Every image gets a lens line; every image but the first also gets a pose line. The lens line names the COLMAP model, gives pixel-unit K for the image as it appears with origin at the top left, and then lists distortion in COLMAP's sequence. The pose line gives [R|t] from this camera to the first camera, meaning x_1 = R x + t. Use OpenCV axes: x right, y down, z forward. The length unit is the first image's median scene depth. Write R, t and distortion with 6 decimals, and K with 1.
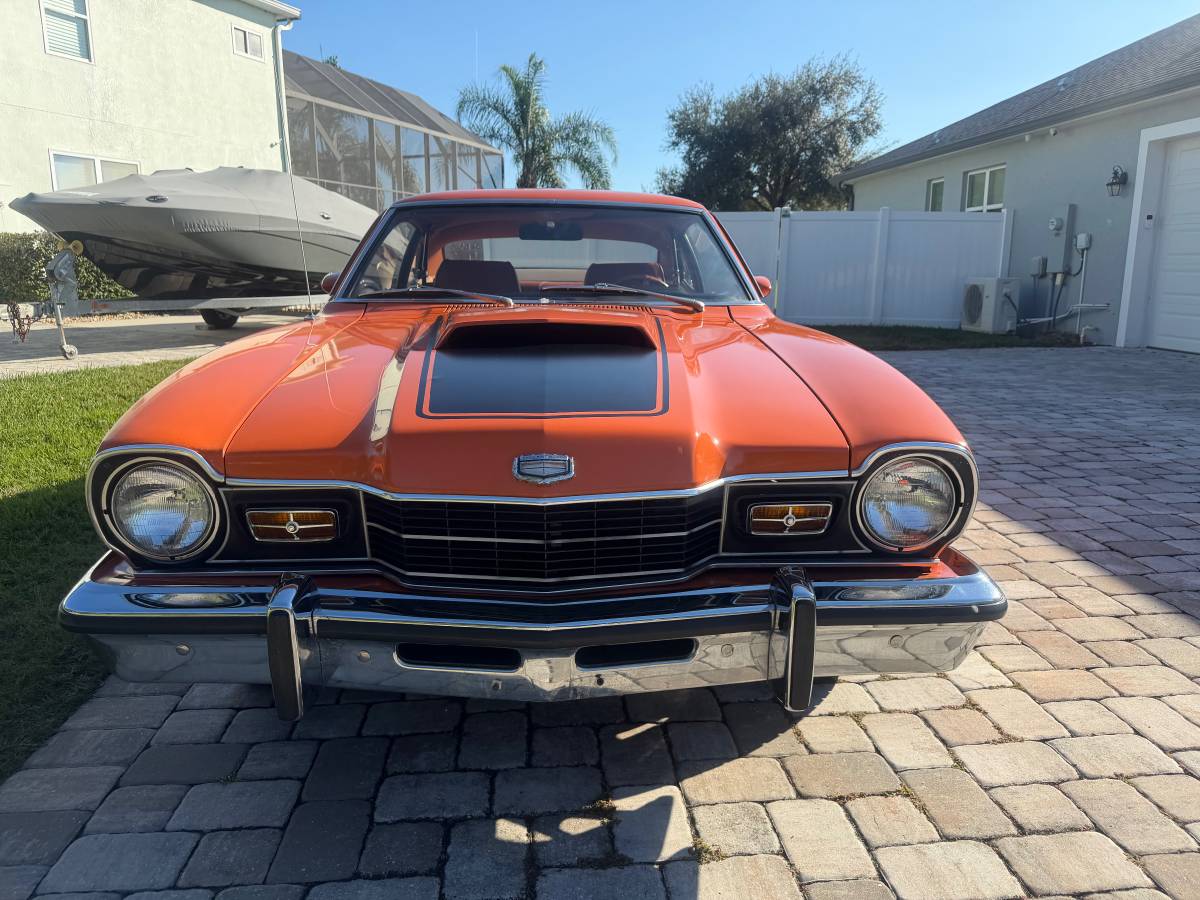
lens RADIAL K [[856.0, 0, 607.1], [0, 856.0, 448.1], [0, 0, 1]] dist [-0.005694, 0.001333]
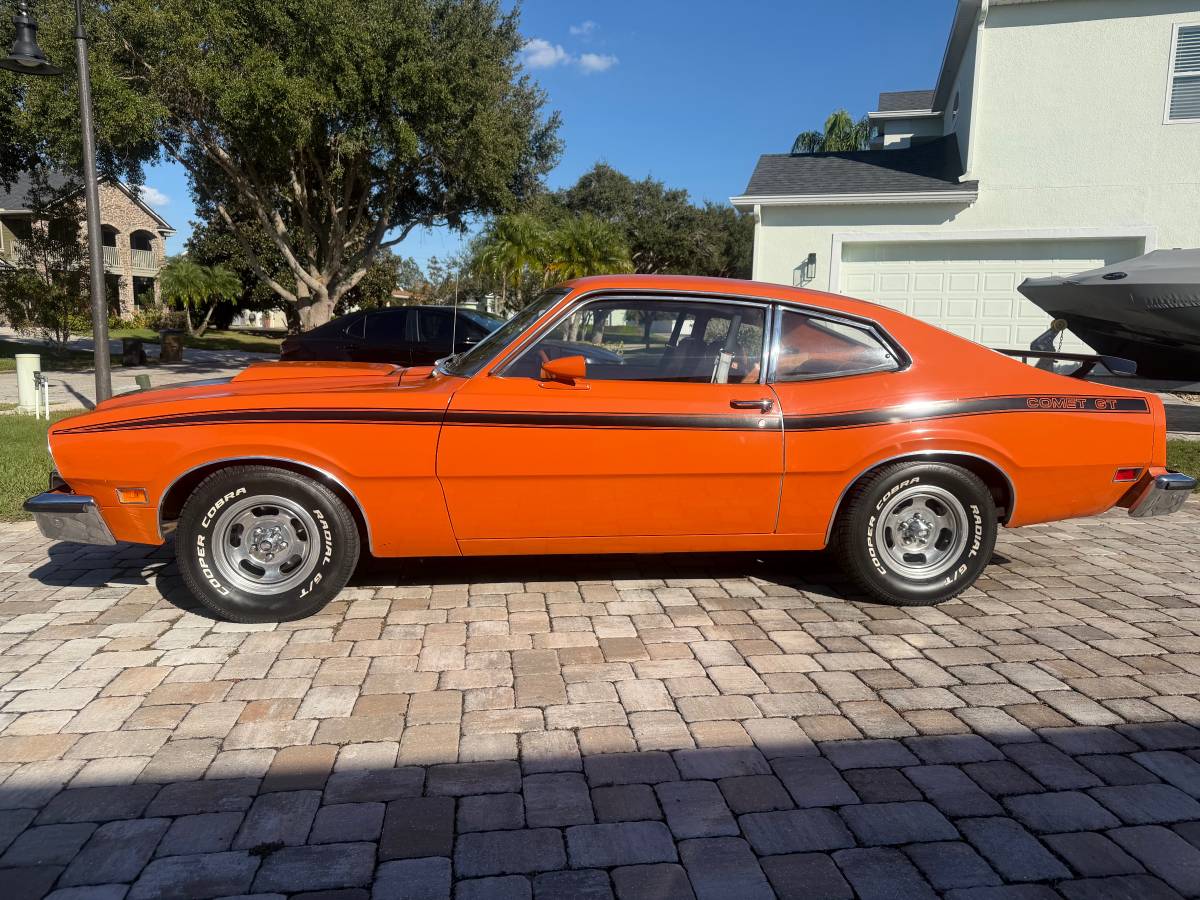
lens RADIAL K [[844.0, 0, 589.3], [0, 844.0, 448.3], [0, 0, 1]] dist [0.035710, -0.056944]
pose [[0.029195, 0.134071, -0.990542, 2.303261], [-0.218361, 0.967885, 0.124569, -0.454089], [0.975431, 0.212659, 0.057534, 2.011474]]
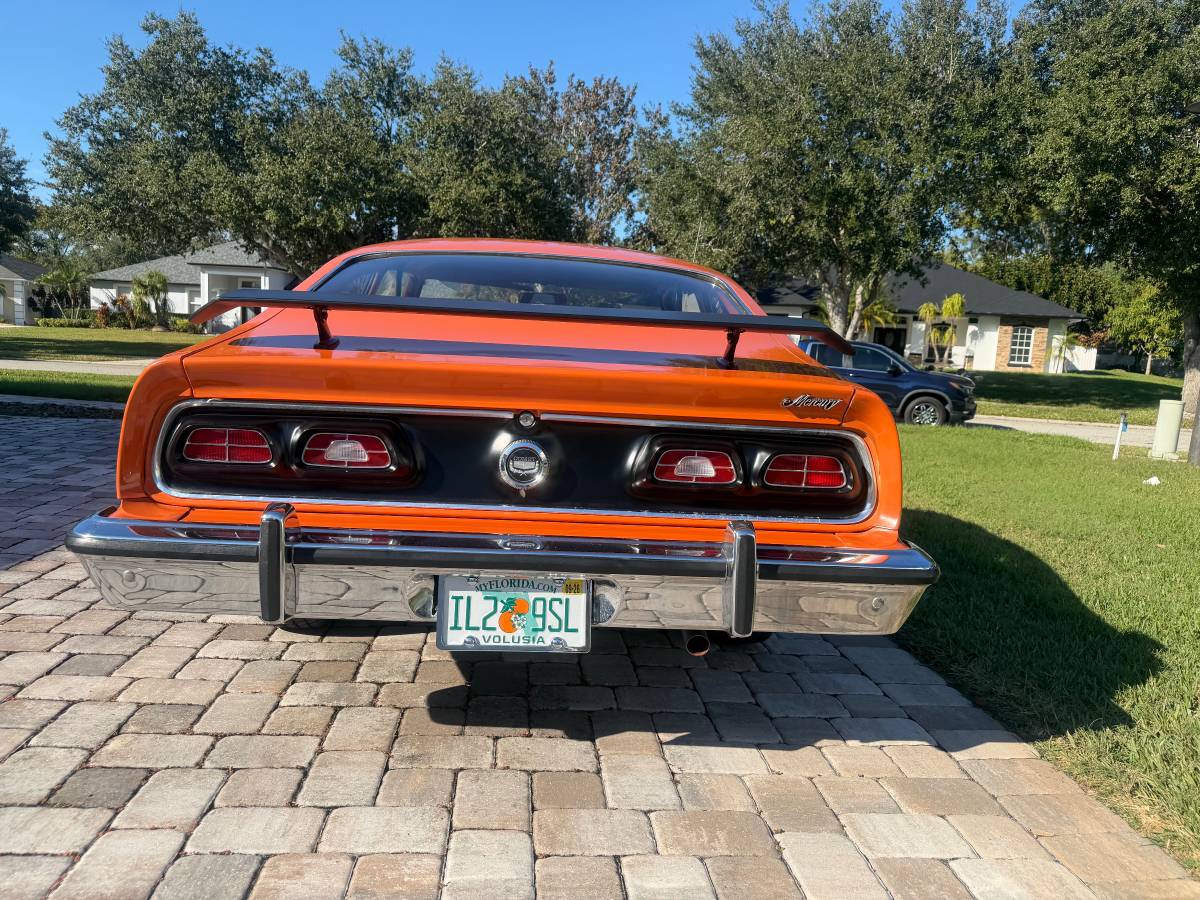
lens RADIAL K [[843.2, 0, 600.0], [0, 843.2, 450.0], [0, 0, 1]] dist [0.040462, -0.058065]
pose [[-0.997956, -0.063573, -0.006442, -0.306846], [-0.062279, 0.945168, 0.320593, -0.882537], [-0.014292, 0.320339, -0.947195, 4.488326]]
